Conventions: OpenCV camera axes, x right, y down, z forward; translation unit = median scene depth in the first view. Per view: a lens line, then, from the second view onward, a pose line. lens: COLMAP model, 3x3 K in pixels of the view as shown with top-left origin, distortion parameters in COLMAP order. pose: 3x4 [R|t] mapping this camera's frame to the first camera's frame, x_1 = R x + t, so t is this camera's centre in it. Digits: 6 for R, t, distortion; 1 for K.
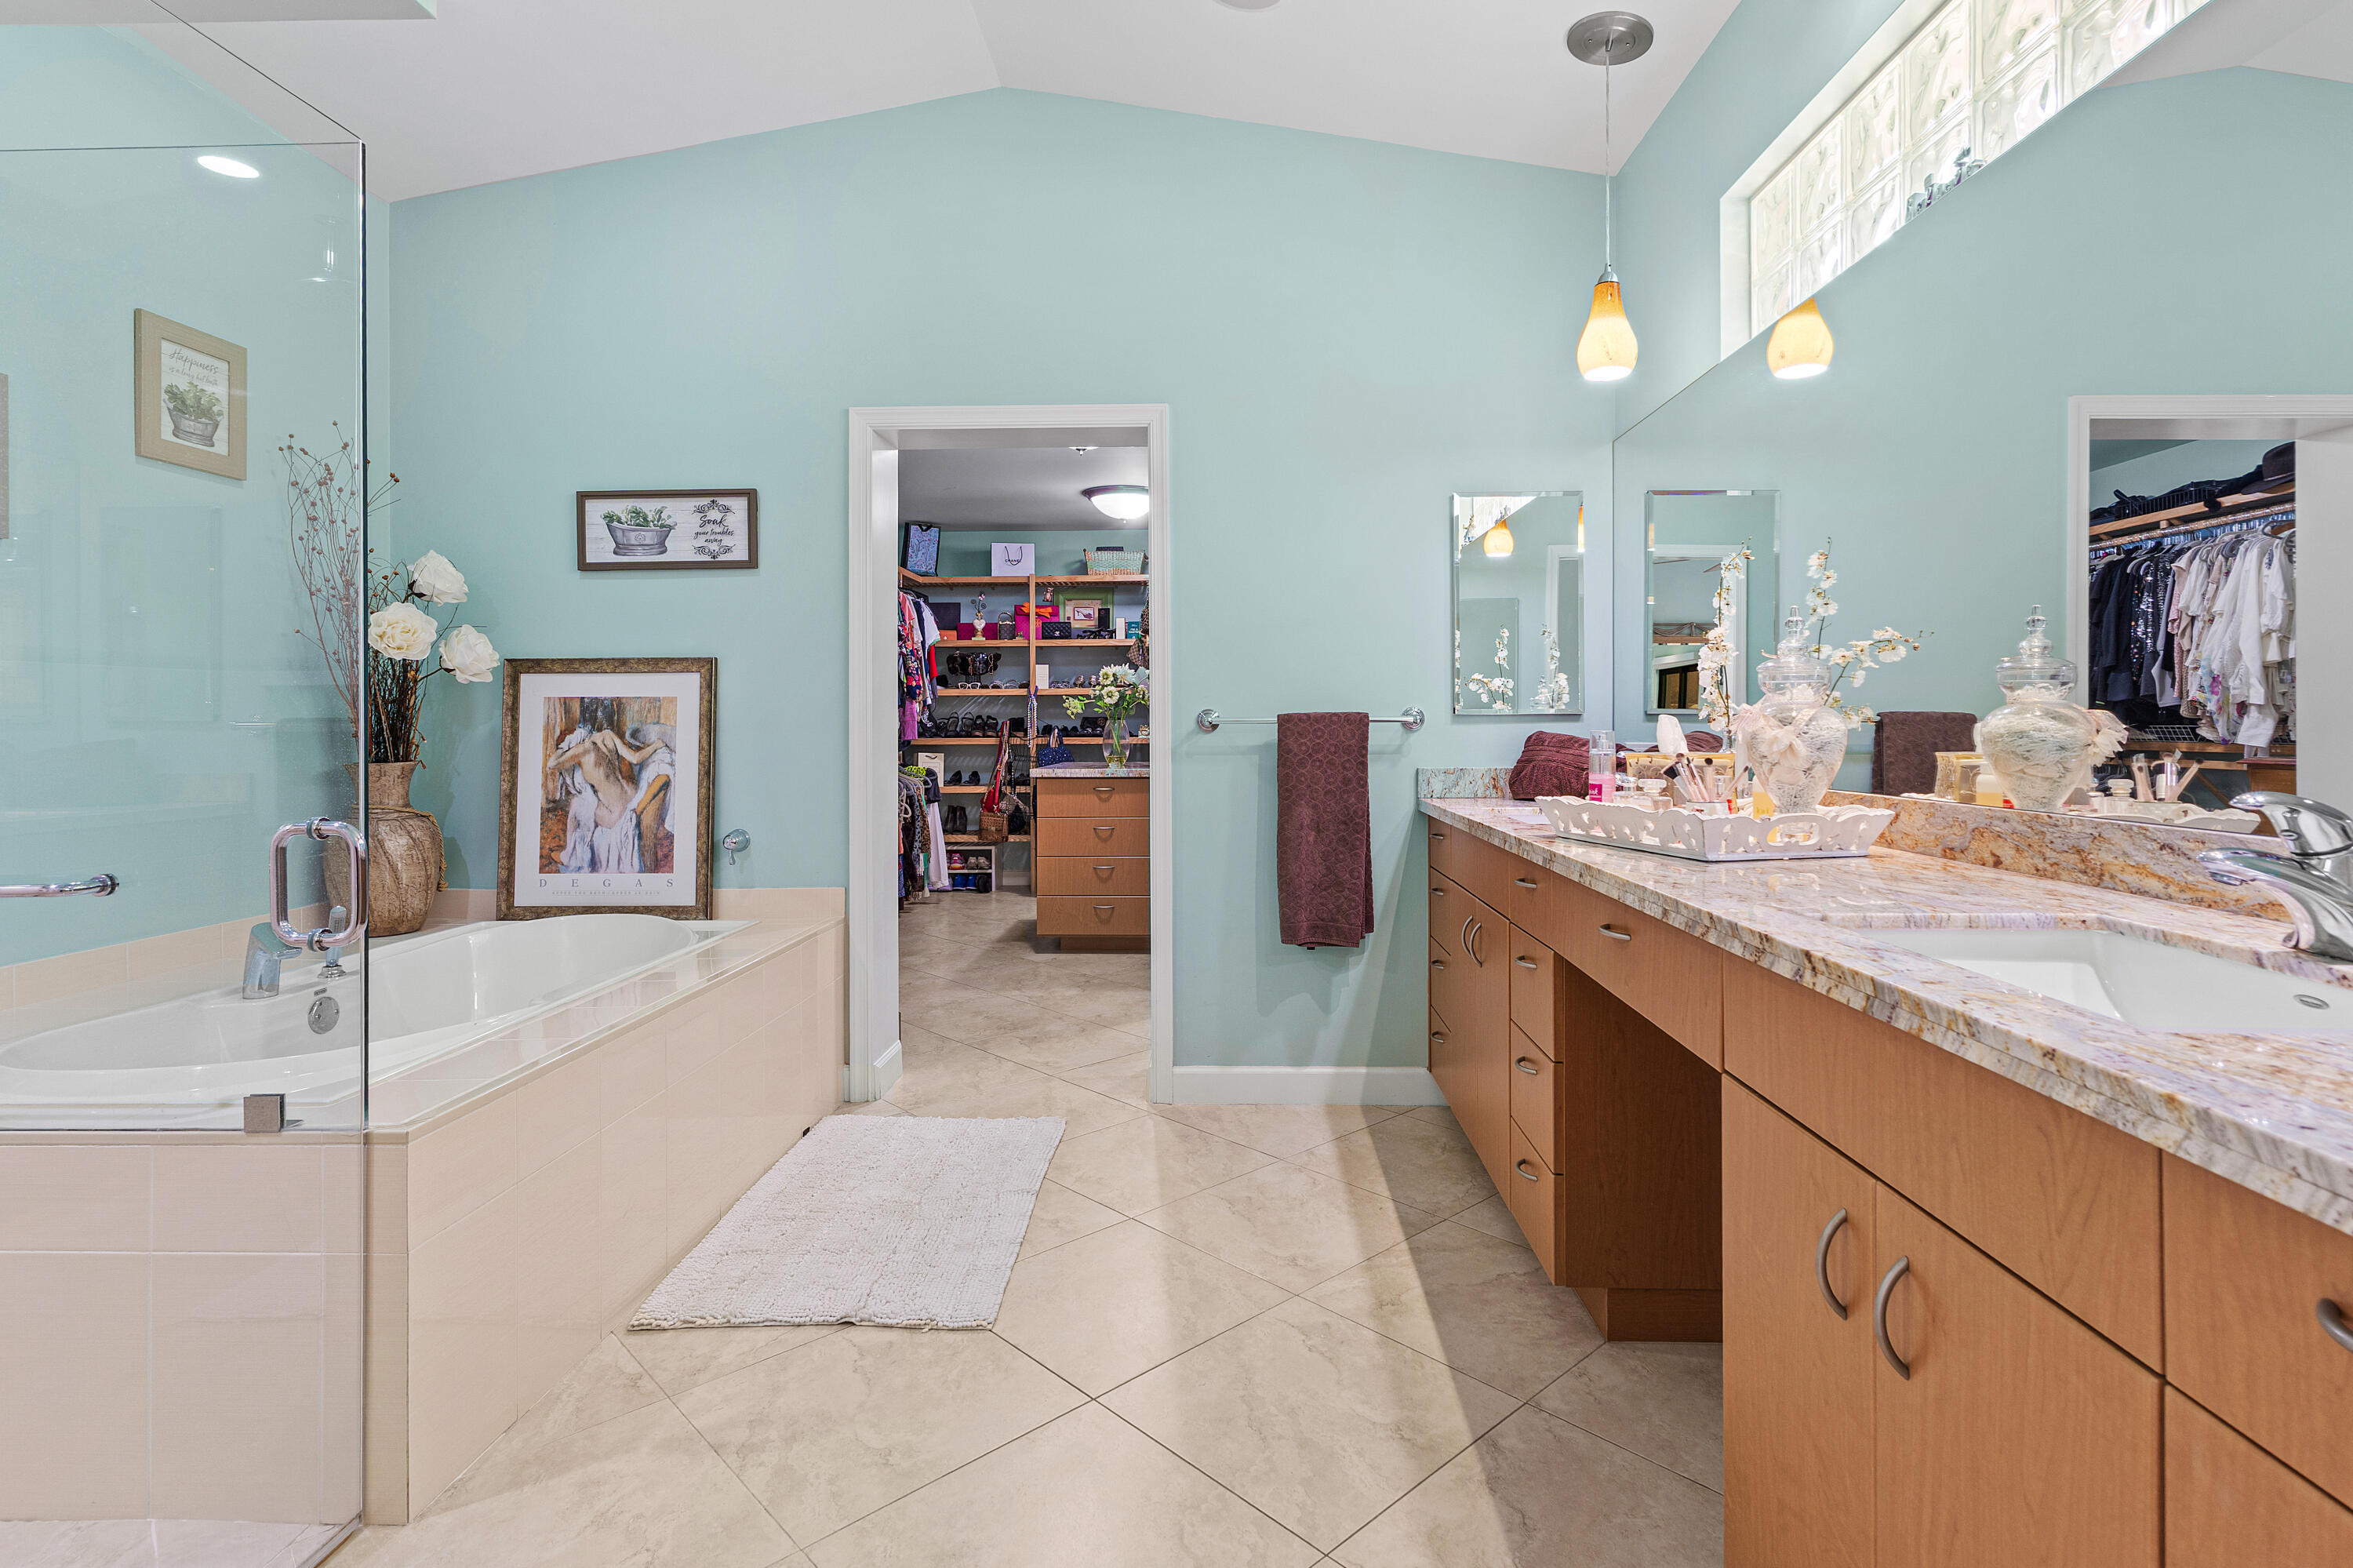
lens RADIAL K [[1164.2, 0, 1203.9], [0, 1164.2, 732.4], [0, 0, 1]] dist [0.001383, 0.000152]
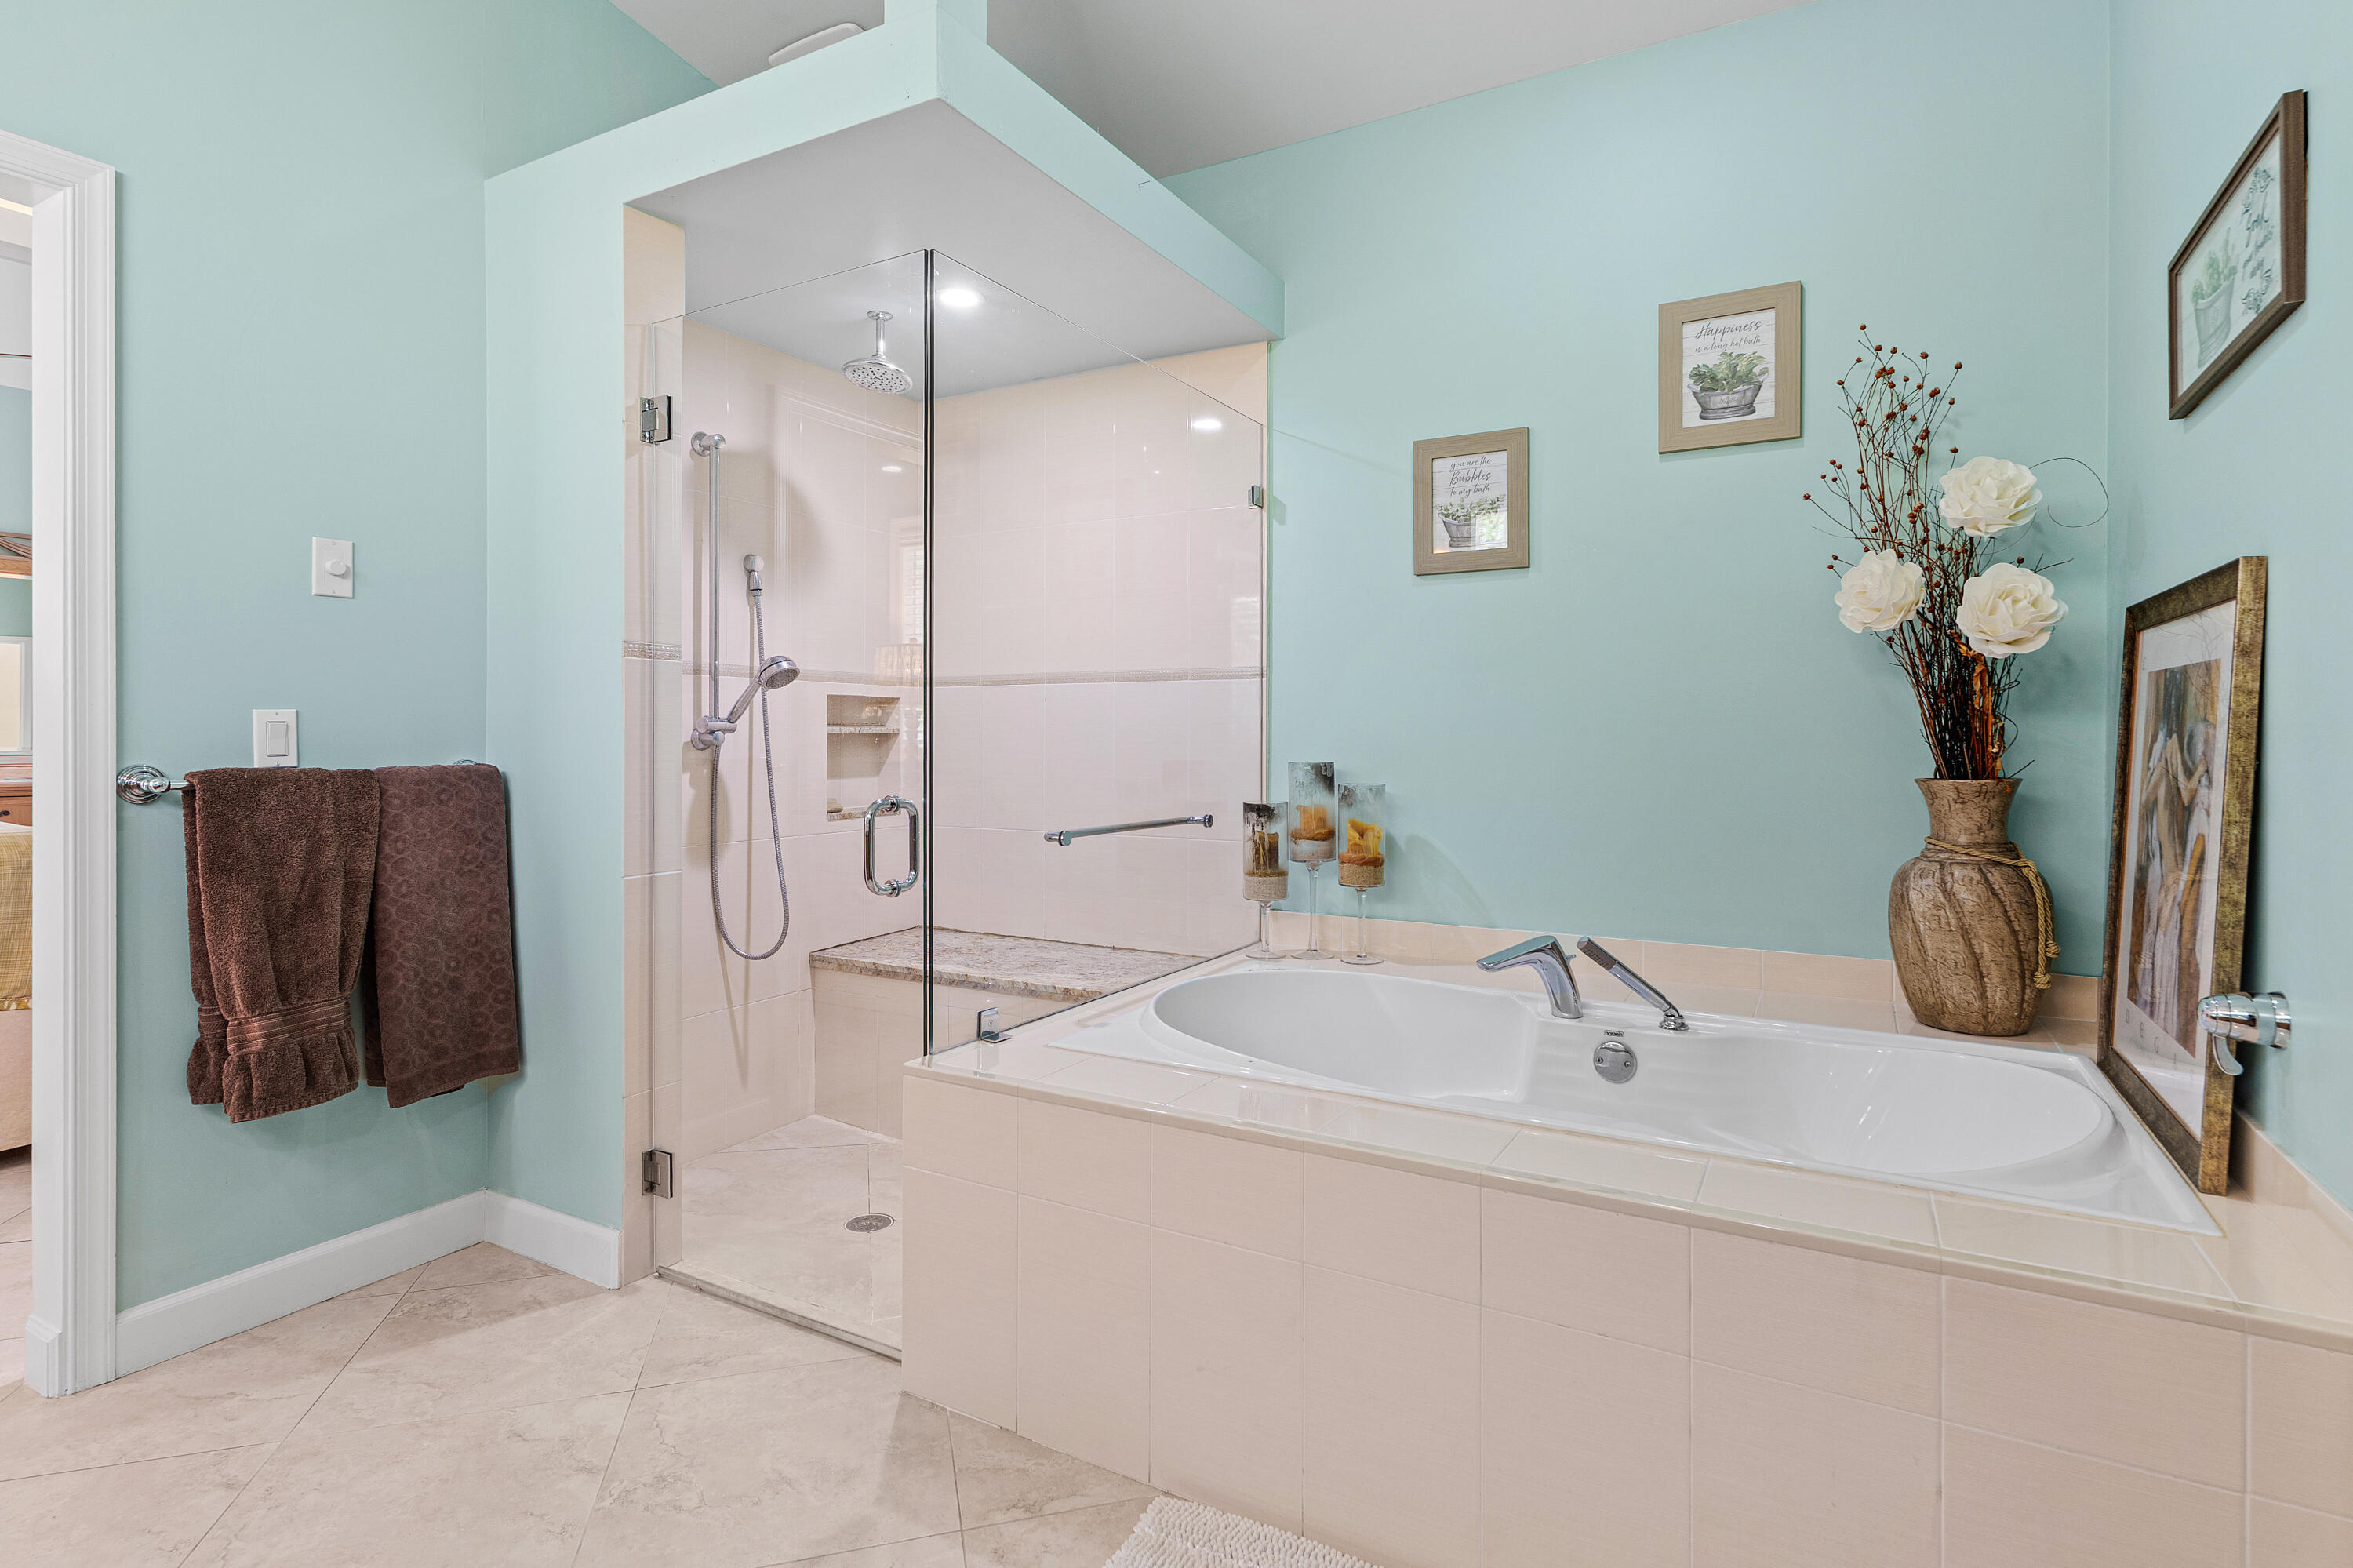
lens RADIAL K [[1164.2, 0, 1203.9], [0, 1164.2, 732.4], [0, 0, 1]] dist [0.001383, 0.000152]
pose [[-0.465208, 0.001522, -0.885200, 0.137393], [-0.007584, 0.999955, 0.005706, -0.003307], [0.885169, 0.009368, -0.465175, 1.083557]]
